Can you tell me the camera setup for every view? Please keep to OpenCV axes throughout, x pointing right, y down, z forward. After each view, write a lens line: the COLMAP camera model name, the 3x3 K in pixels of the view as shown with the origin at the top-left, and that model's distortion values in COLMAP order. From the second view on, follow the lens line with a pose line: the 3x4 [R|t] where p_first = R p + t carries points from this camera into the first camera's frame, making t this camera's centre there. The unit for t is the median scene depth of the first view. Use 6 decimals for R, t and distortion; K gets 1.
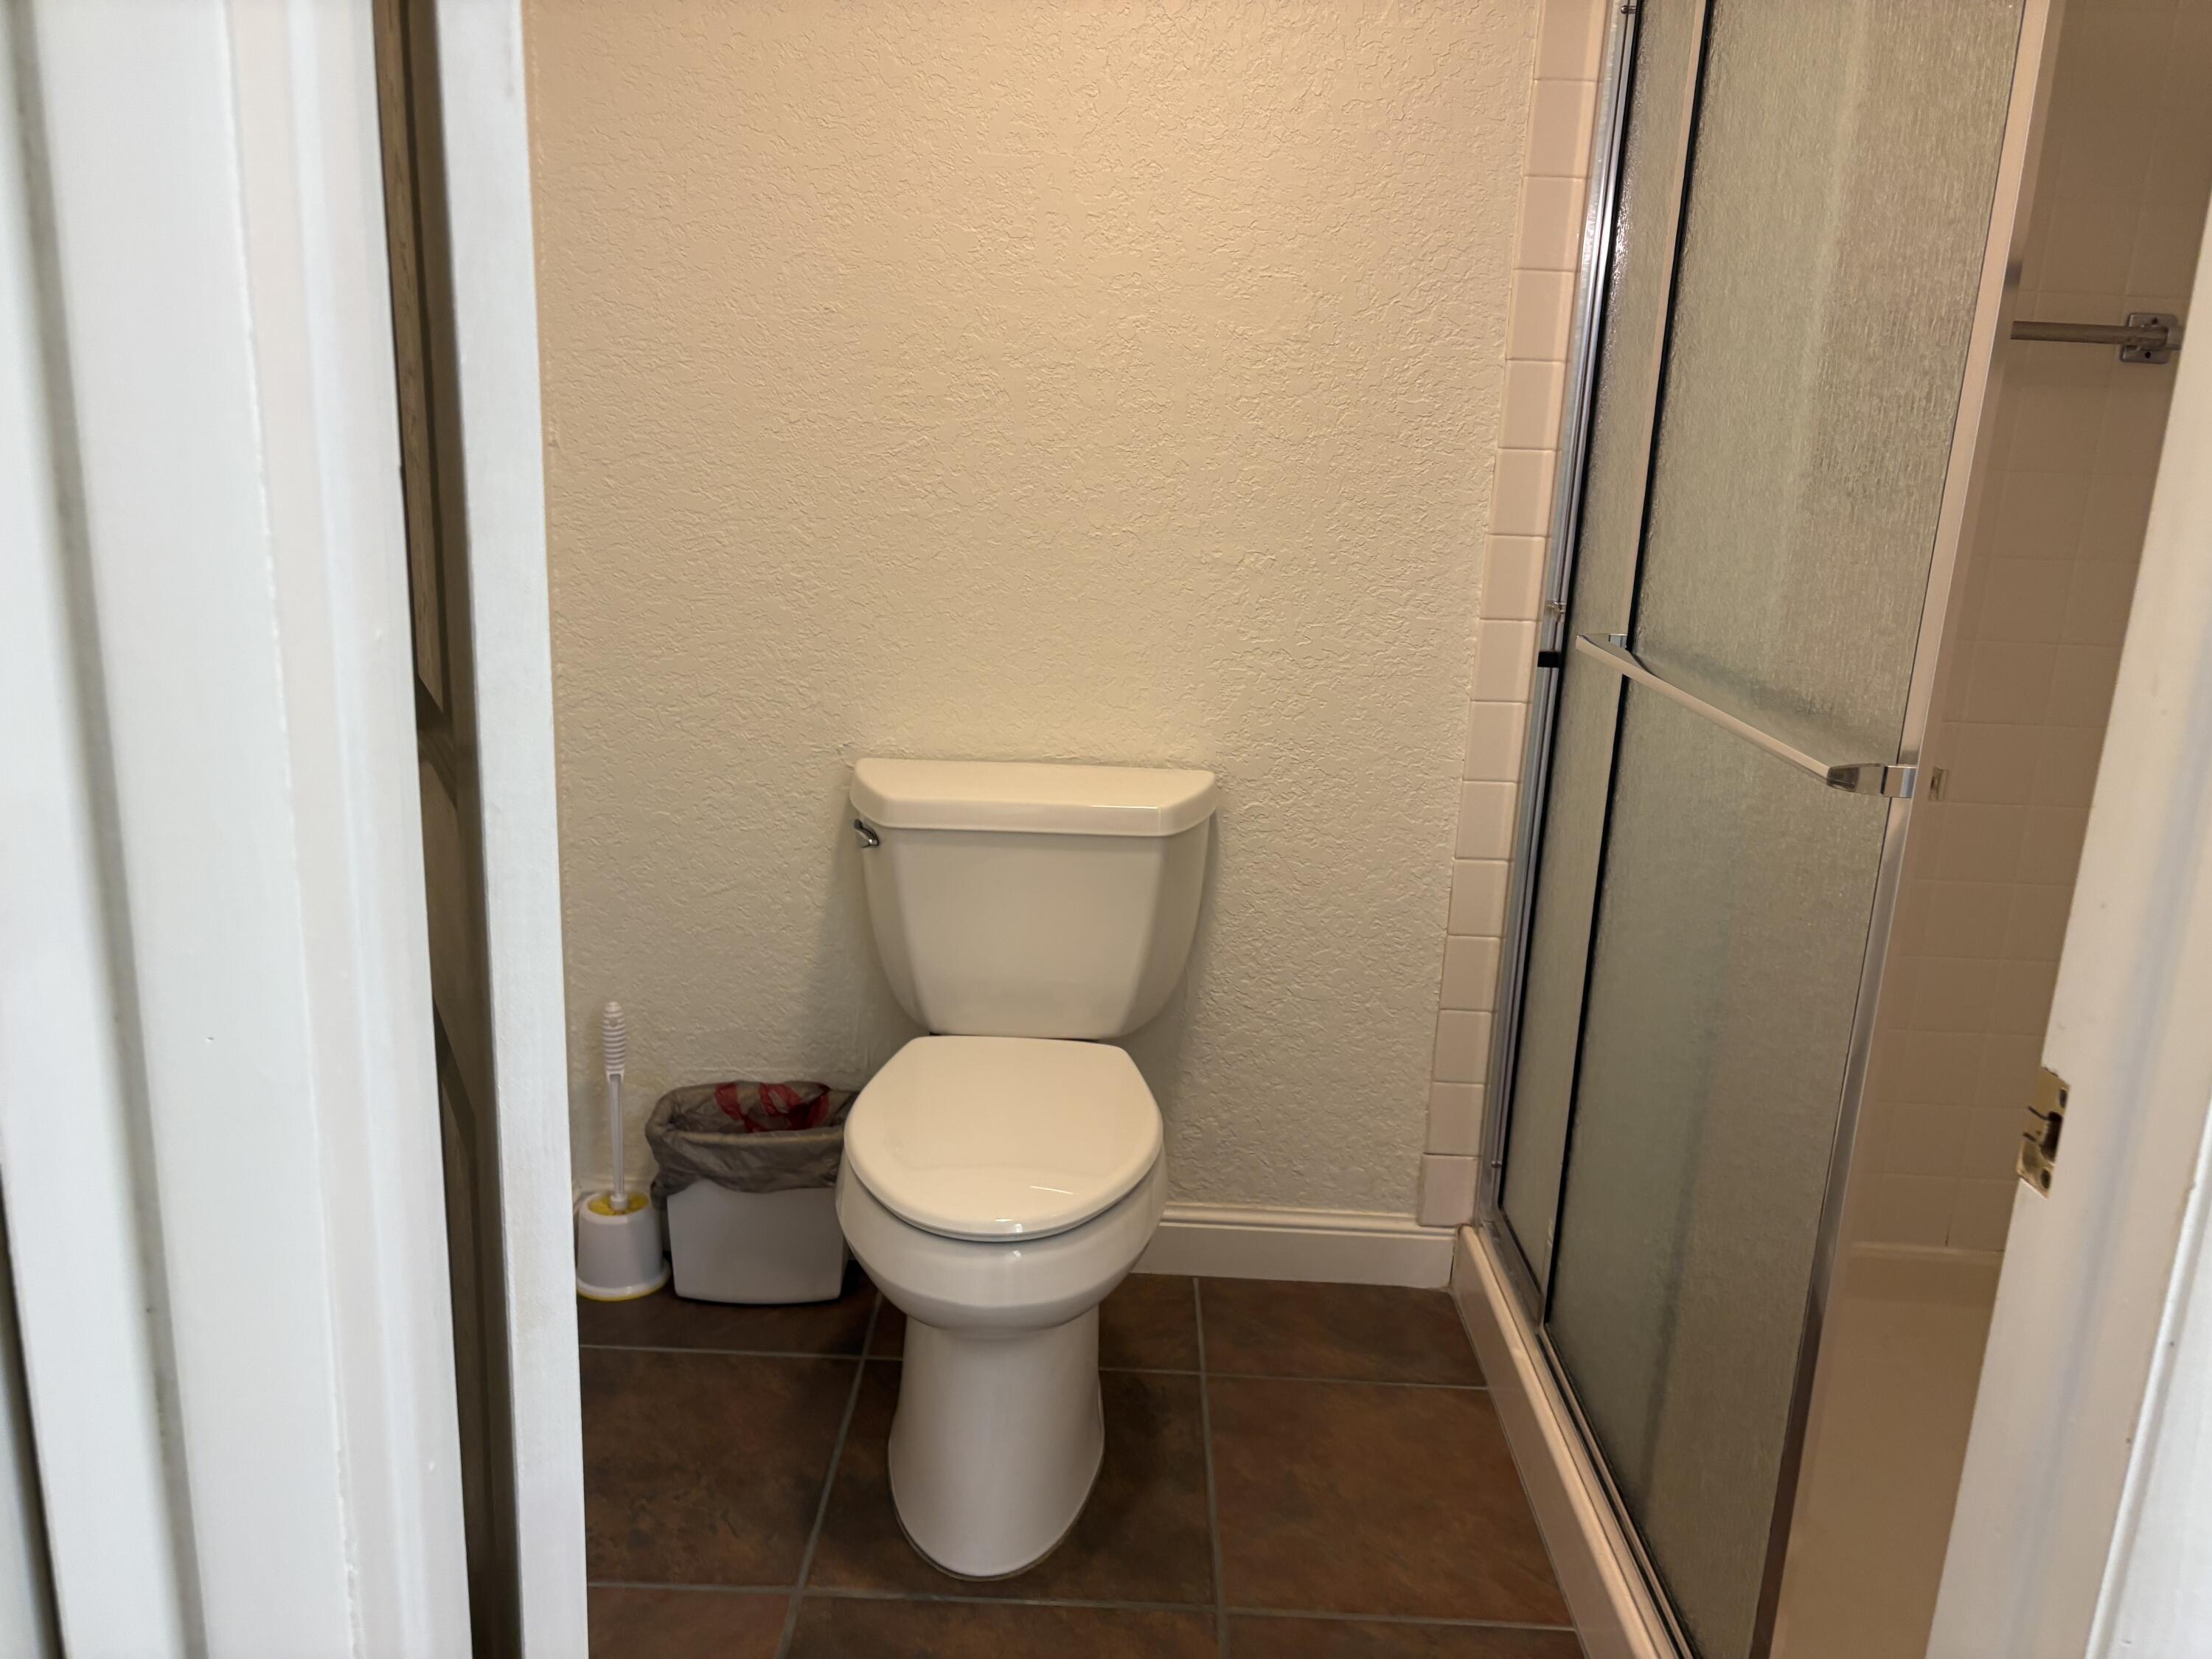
lens RADIAL K [[1675.9, 0, 1115.7], [0, 1675.9, 854.6], [0, 0, 1]] dist [0.168797, -0.387192]
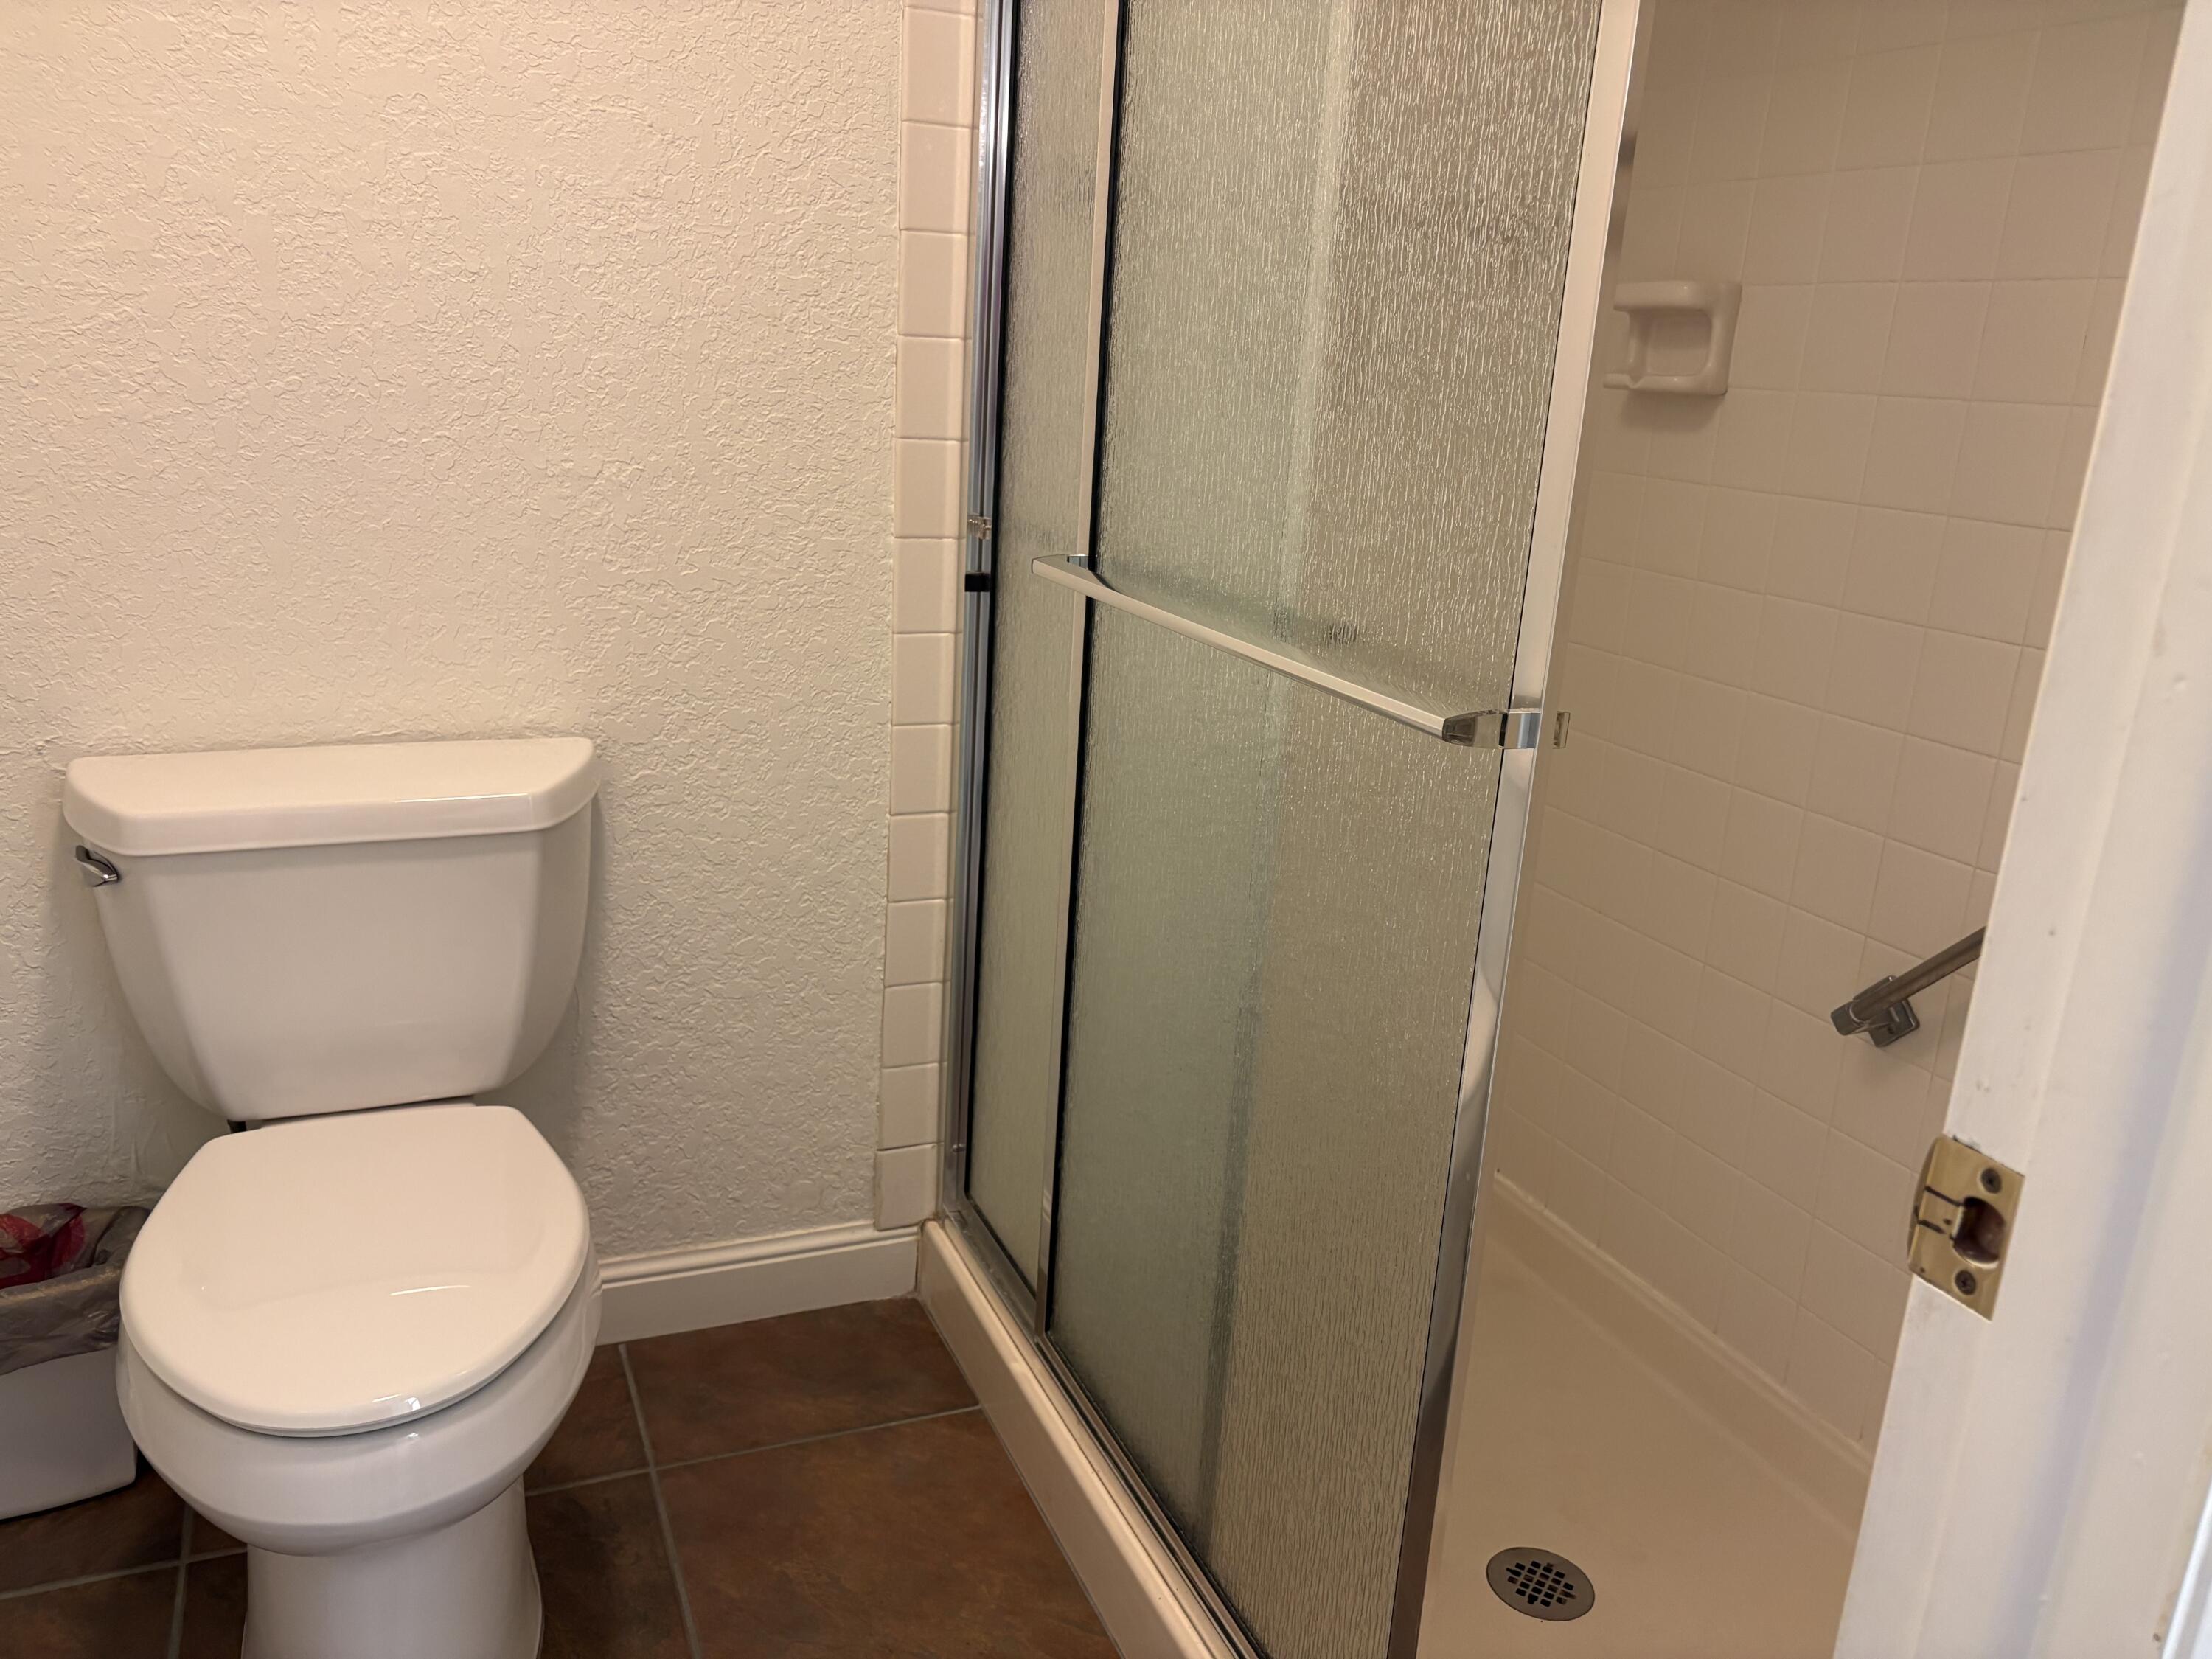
lens RADIAL K [[1677.8, 0, 1100.0], [0, 1677.8, 834.5], [0, 0, 1]] dist [0.037157, -0.044105]
pose [[0.918524, -0.104272, 0.381368, -0.029348], [0.086543, 0.994229, 0.063399, -0.034105], [-0.385778, -0.025229, 0.922247, 0.170822]]
